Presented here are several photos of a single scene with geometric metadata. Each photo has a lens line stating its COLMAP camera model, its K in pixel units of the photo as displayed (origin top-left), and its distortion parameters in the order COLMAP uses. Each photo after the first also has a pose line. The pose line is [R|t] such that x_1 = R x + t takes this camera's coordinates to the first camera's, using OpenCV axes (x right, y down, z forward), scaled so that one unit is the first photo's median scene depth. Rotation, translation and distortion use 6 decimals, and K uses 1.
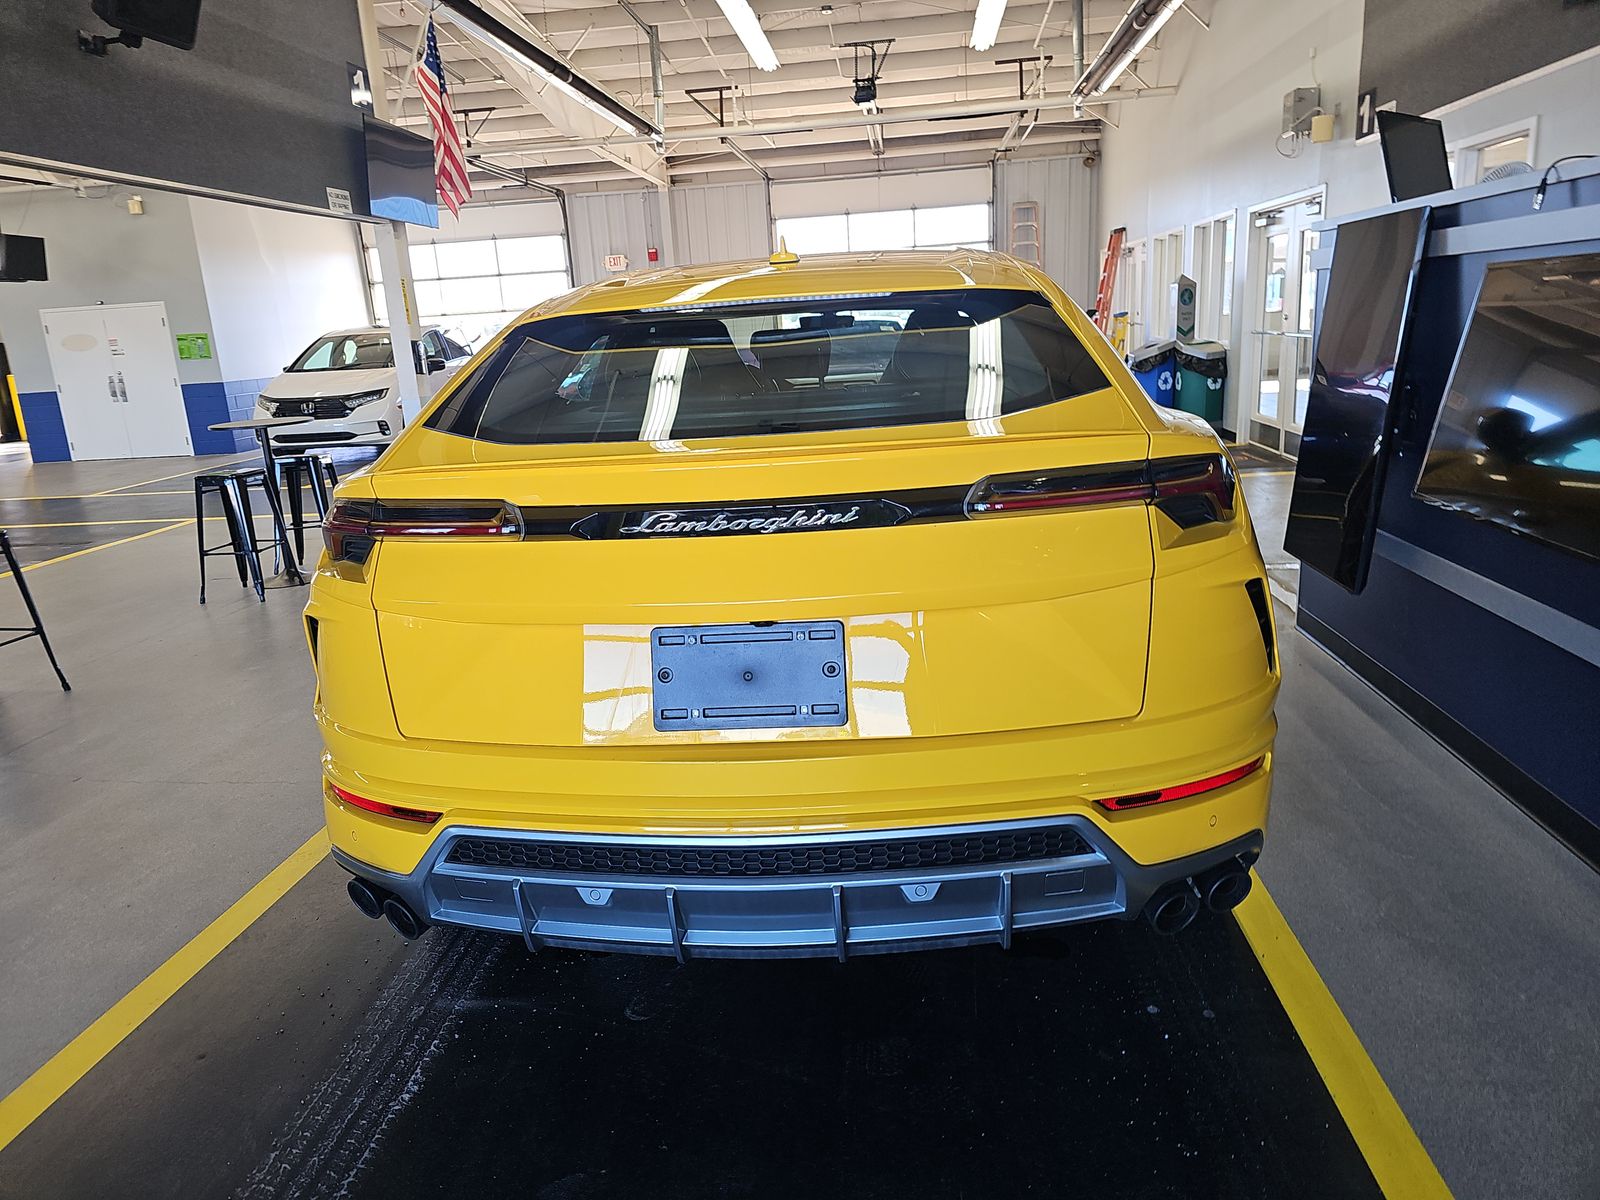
lens RADIAL K [[1077.5, 0, 810.6], [0, 1077.5, 601.2], [0, 0, 1]] dist [0.028803, -0.038824]
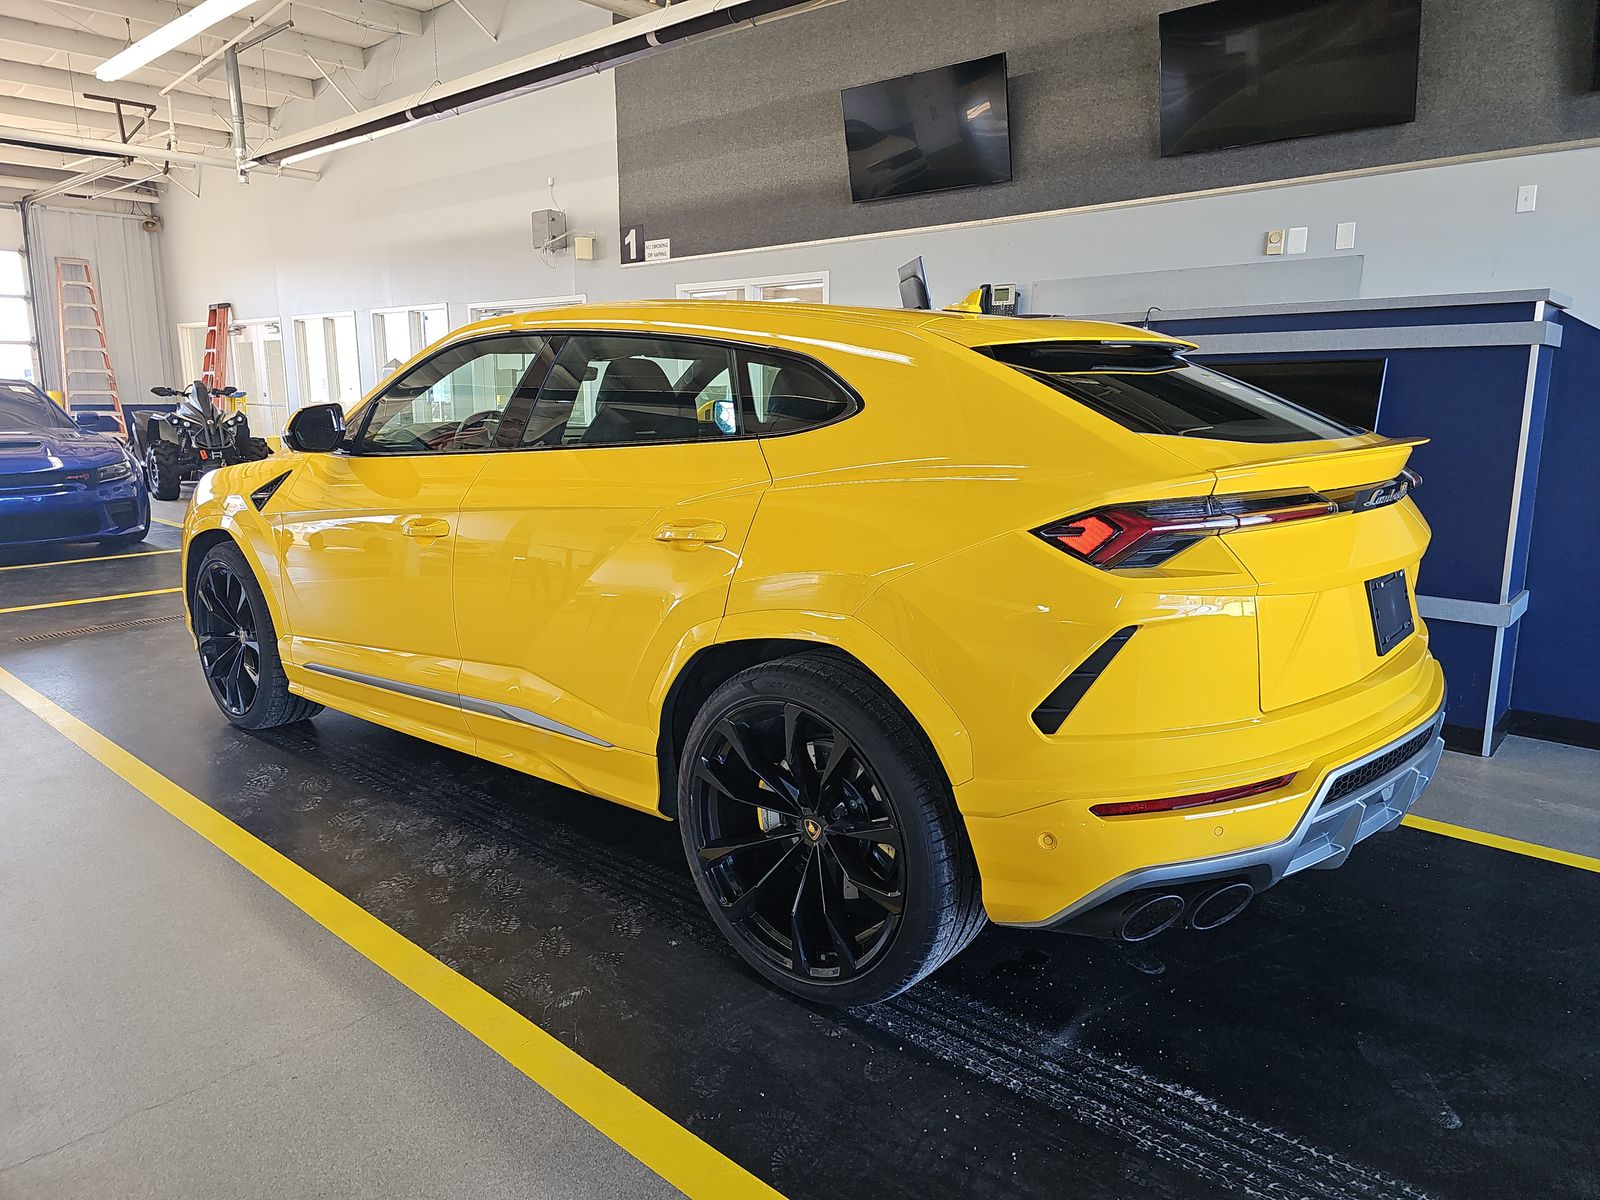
lens RADIAL K [[1076.1, 0, 791.7], [0, 1076.1, 591.8], [0, 0, 1]] dist [0.031859, -0.037355]
pose [[0.576684, -0.086016, 0.812426, -0.235269], [0.164768, 0.986253, -0.012537, -0.009132], [-0.800179, 0.141092, 0.582929, 0.113006]]
